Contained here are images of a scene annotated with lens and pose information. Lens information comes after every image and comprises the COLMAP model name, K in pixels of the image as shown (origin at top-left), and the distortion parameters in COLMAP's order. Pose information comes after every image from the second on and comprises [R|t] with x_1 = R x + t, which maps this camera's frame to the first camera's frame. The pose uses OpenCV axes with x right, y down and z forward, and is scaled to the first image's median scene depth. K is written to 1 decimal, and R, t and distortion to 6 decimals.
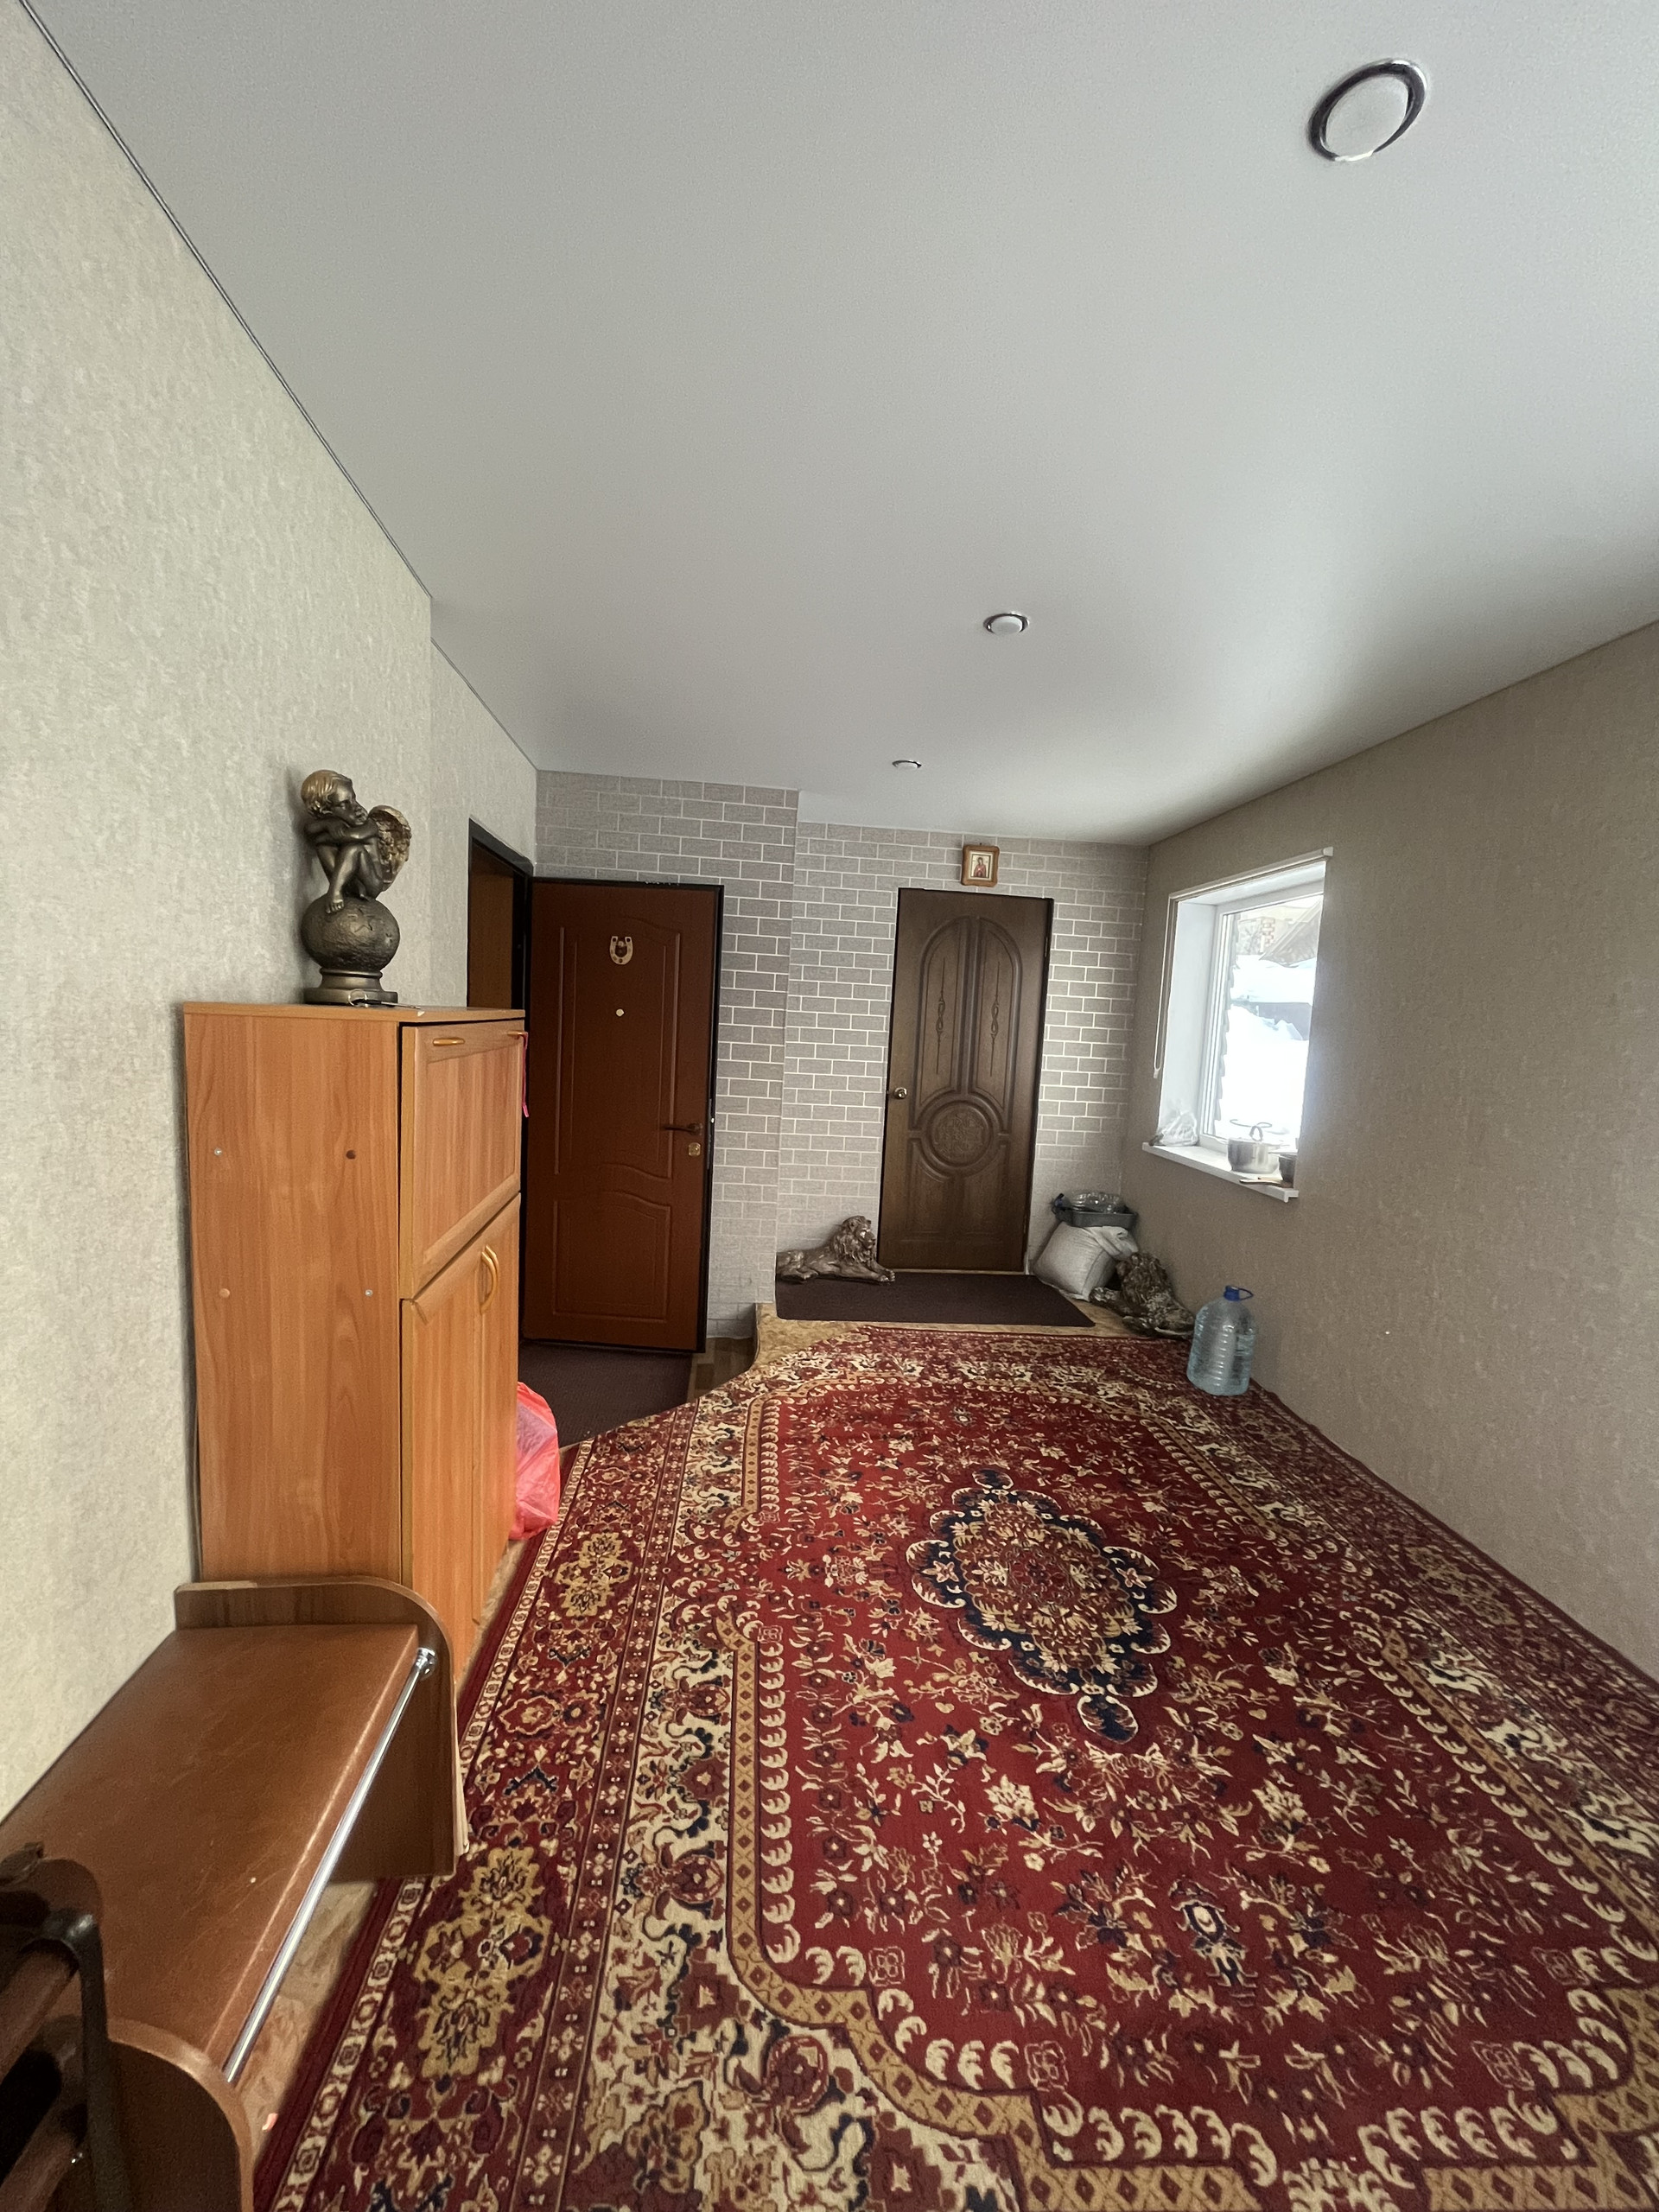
lens RADIAL K [[897.2, 0, 831.5], [0, 897.2, 1111.5], [0, 0, 1]] dist [-0.002991, -0.000063]
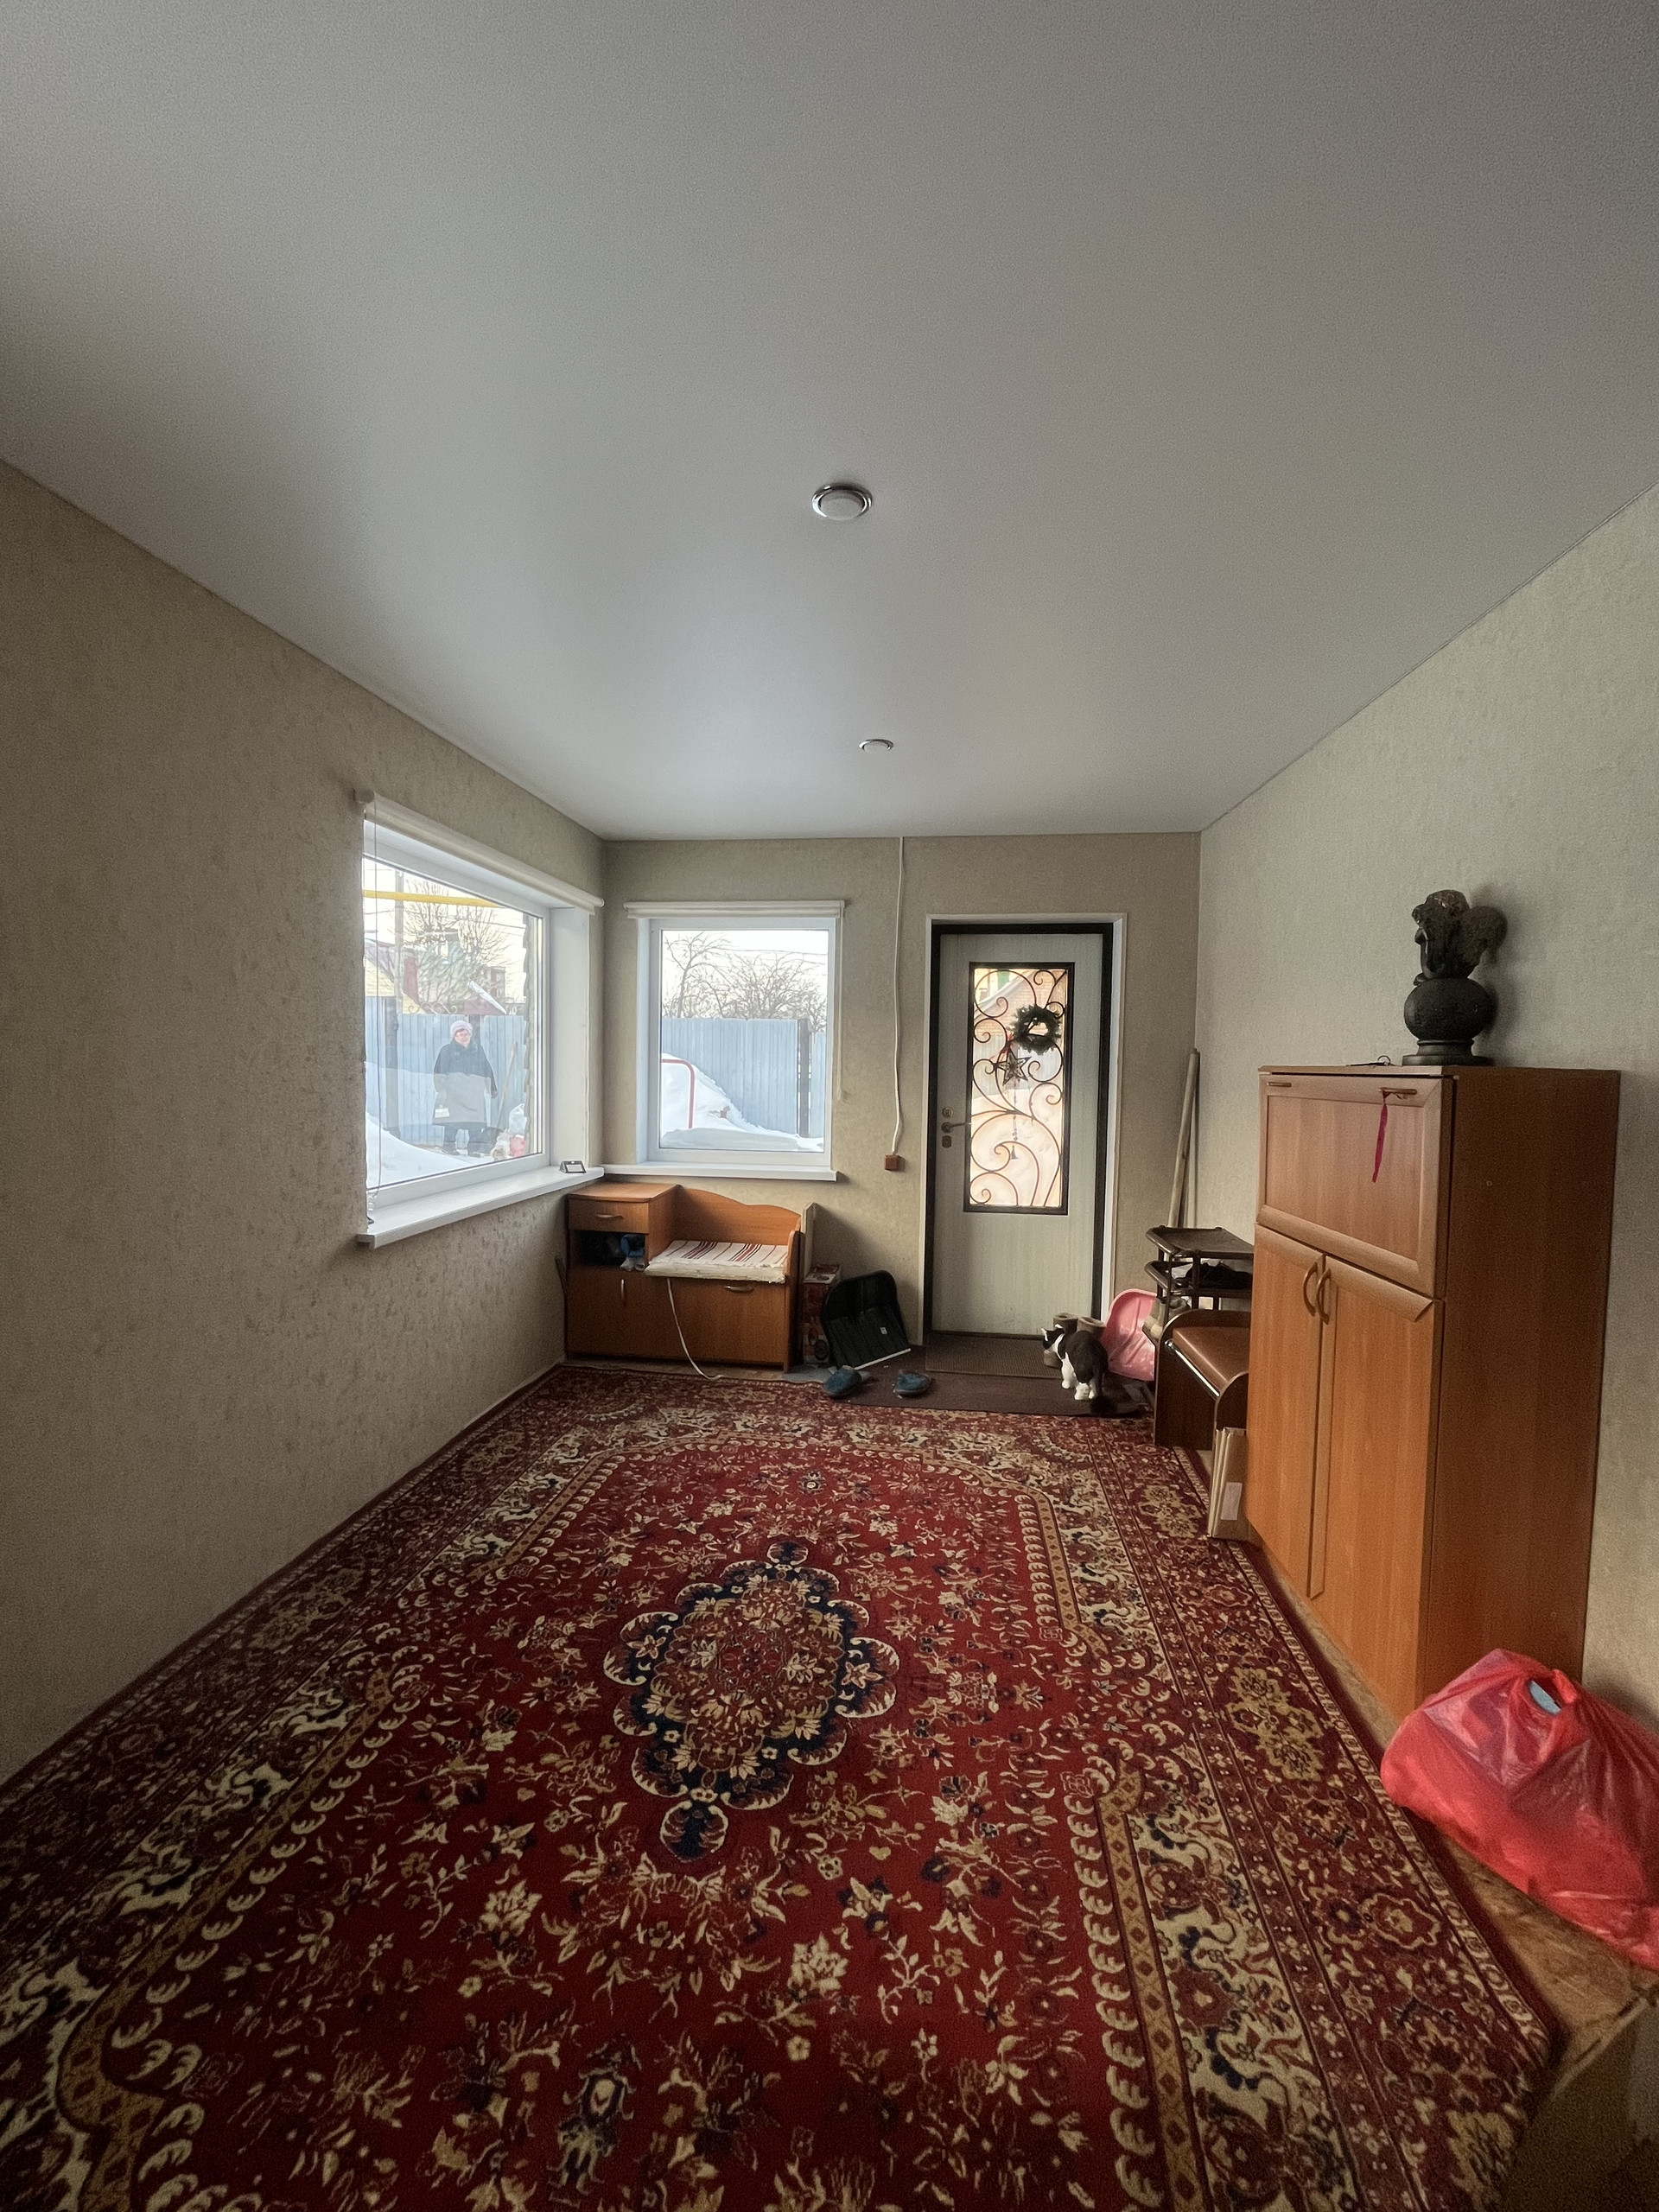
lens RADIAL K [[897.2, 0, 831.3], [0, 897.2, 1104.0], [0, 0, 1]] dist [-0.002991, -0.000063]
pose [[-0.975891, -0.076751, 0.204318, 0.015898], [-0.044096, 0.986159, 0.159832, -0.186108], [-0.213757, 0.146969, -0.965768, 1.906998]]
